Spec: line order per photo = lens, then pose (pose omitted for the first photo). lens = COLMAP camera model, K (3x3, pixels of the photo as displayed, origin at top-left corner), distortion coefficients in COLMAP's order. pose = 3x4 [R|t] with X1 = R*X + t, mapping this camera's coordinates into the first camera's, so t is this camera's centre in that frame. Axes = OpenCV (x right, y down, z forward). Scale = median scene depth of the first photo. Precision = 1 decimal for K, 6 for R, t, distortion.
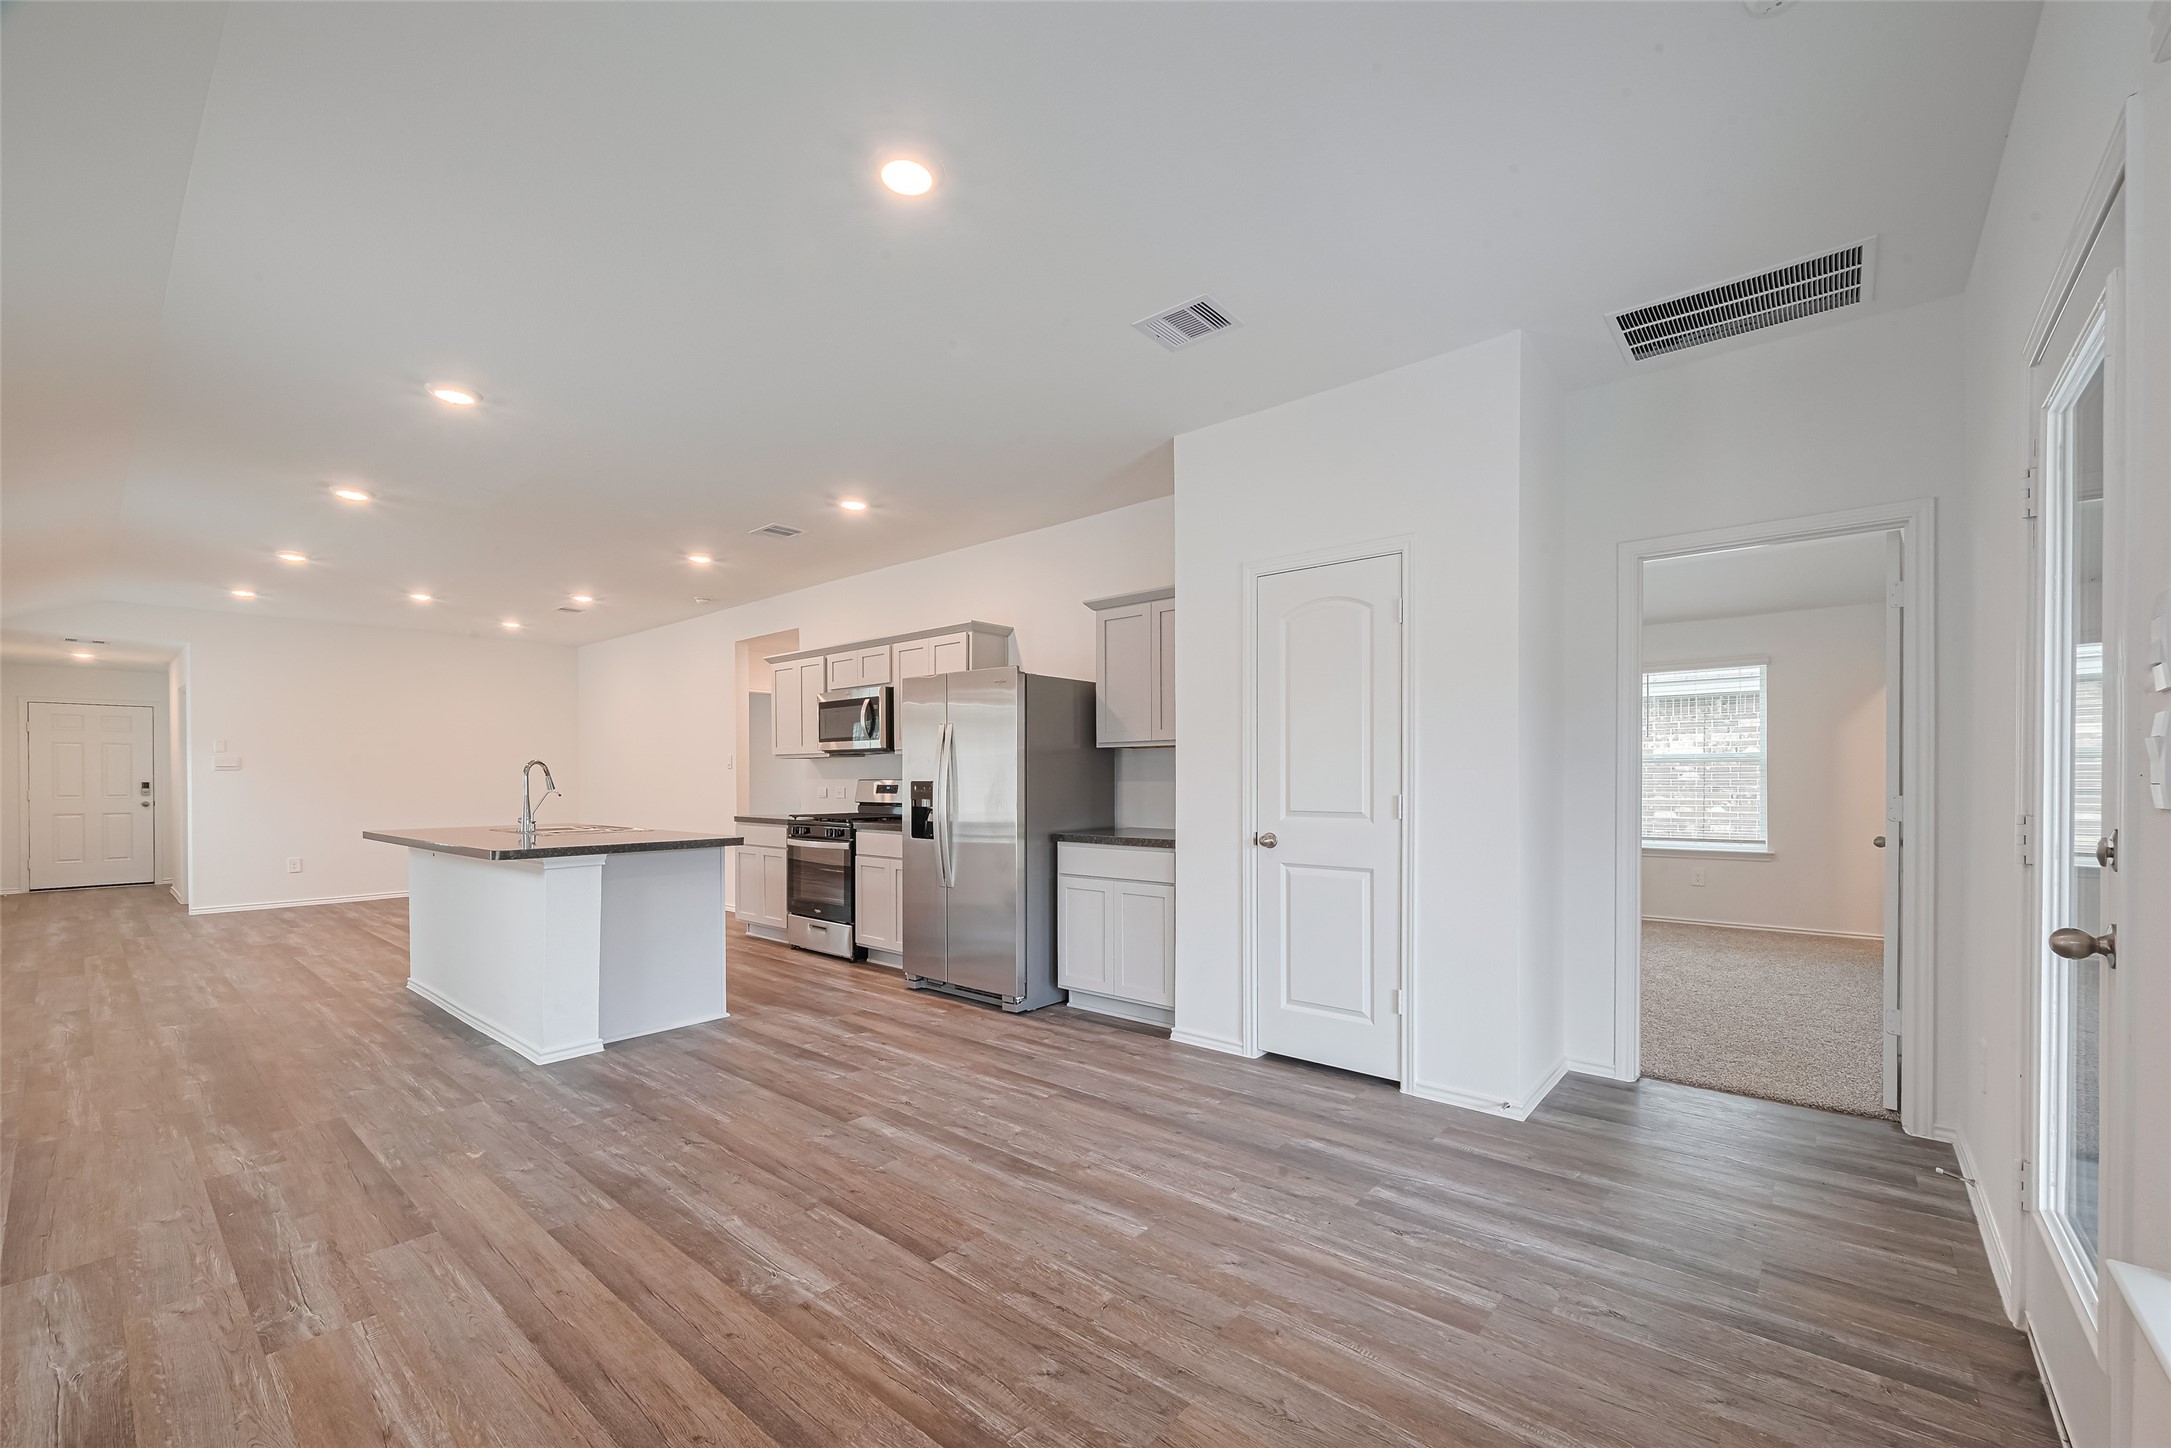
lens RADIAL K [[870.5, 0, 1116.8], [0, 870.5, 785.0], [0, 0, 1]] dist [-0.001801, -0.000128]
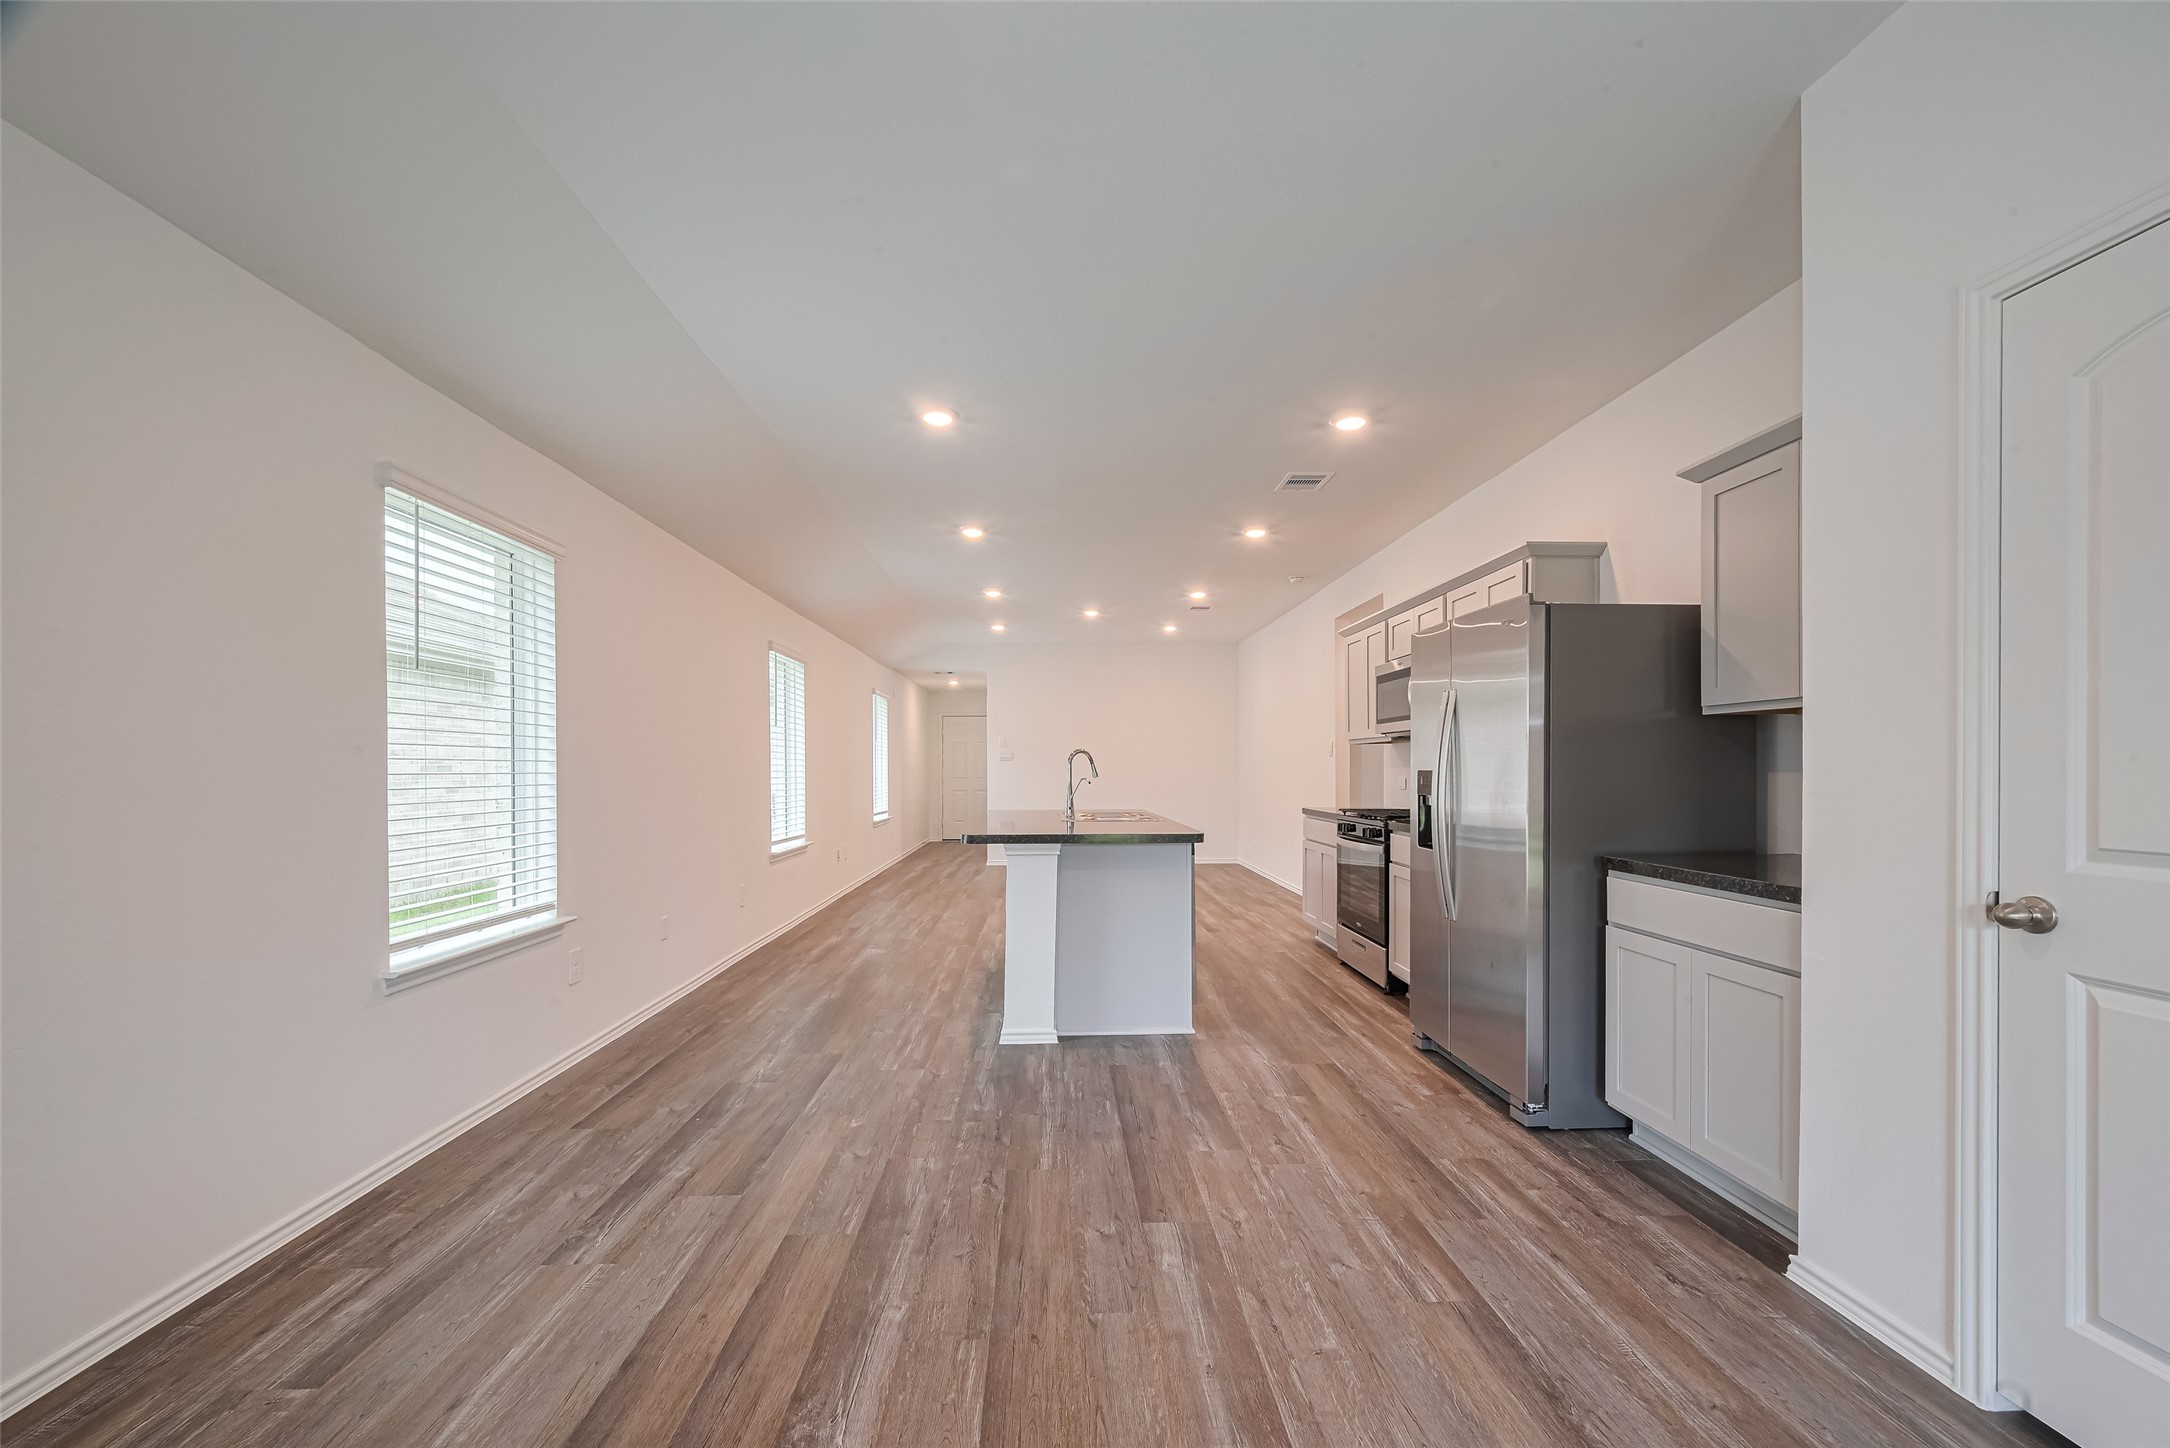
lens RADIAL K [[885.0, 0, 1088.2], [0, 885.0, 775.7], [0, 0, 1]] dist [0.000243, -0.002718]
pose [[0.665474, 0.008265, -0.746375, 0.175420], [-0.005467, 0.999966, 0.006198, -0.004254], [0.746401, -0.000044, 0.665497, 0.347085]]
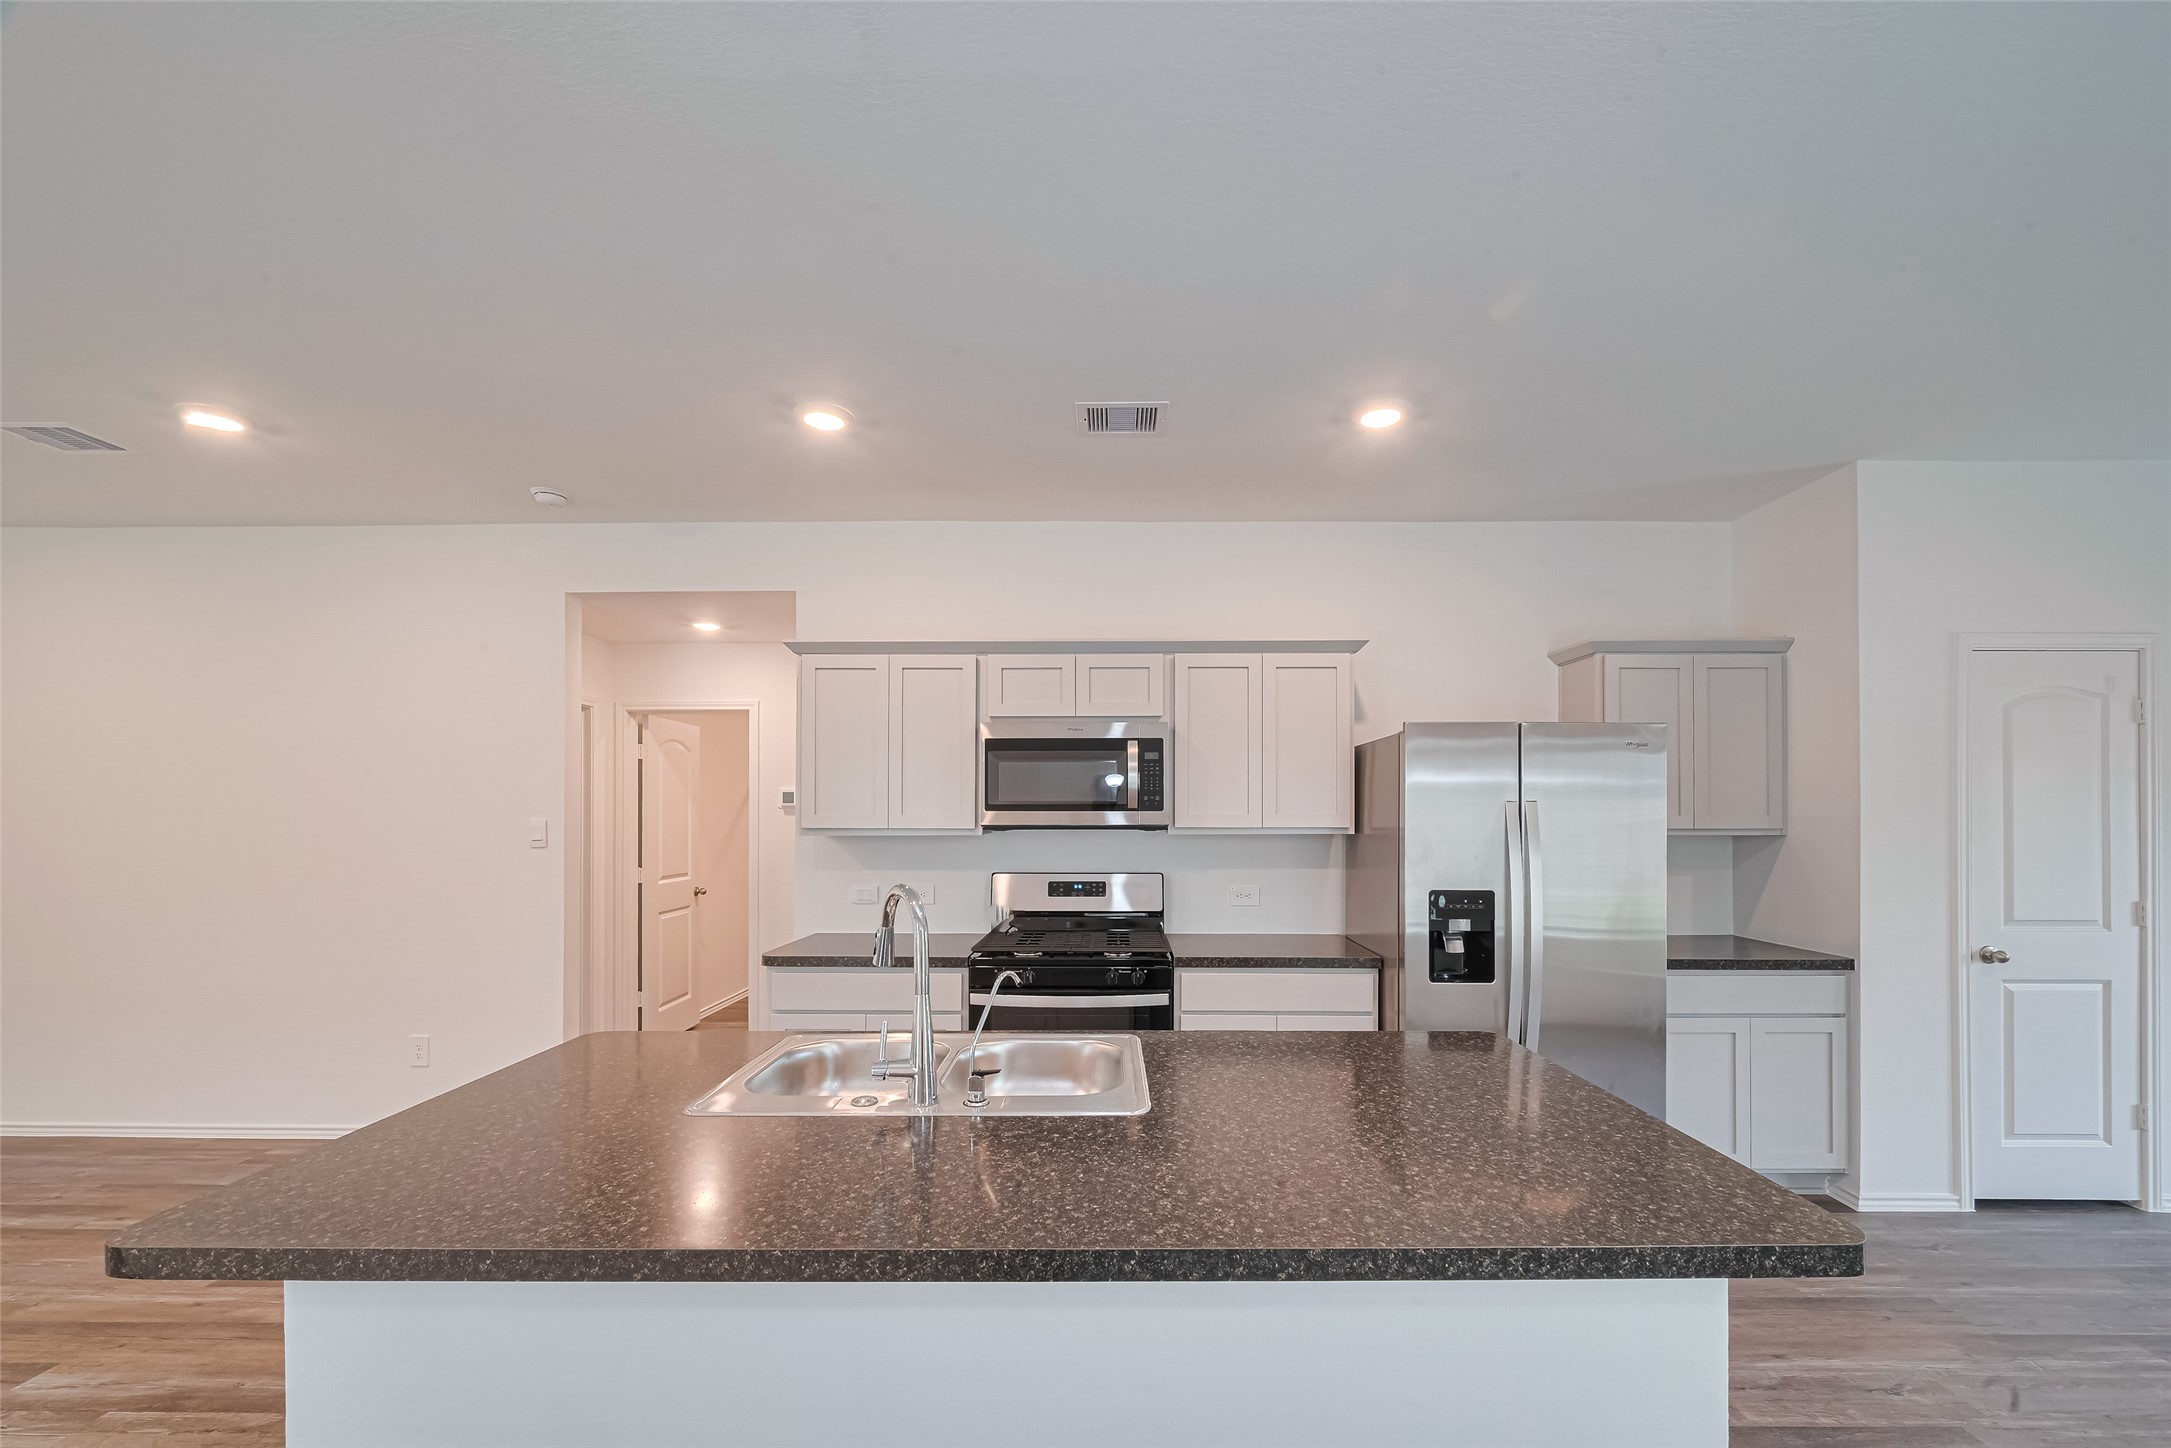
lens RADIAL K [[864.5, 0, 1112.8], [0, 864.5, 814.1], [0, 0, 1]] dist [-0.000804, 0.000115]
pose [[0.773723, 0.010096, 0.633443, -0.980229], [0.000427, 0.999864, -0.016458, -0.059147], [-0.633524, 0.013004, 0.773614, 0.823376]]
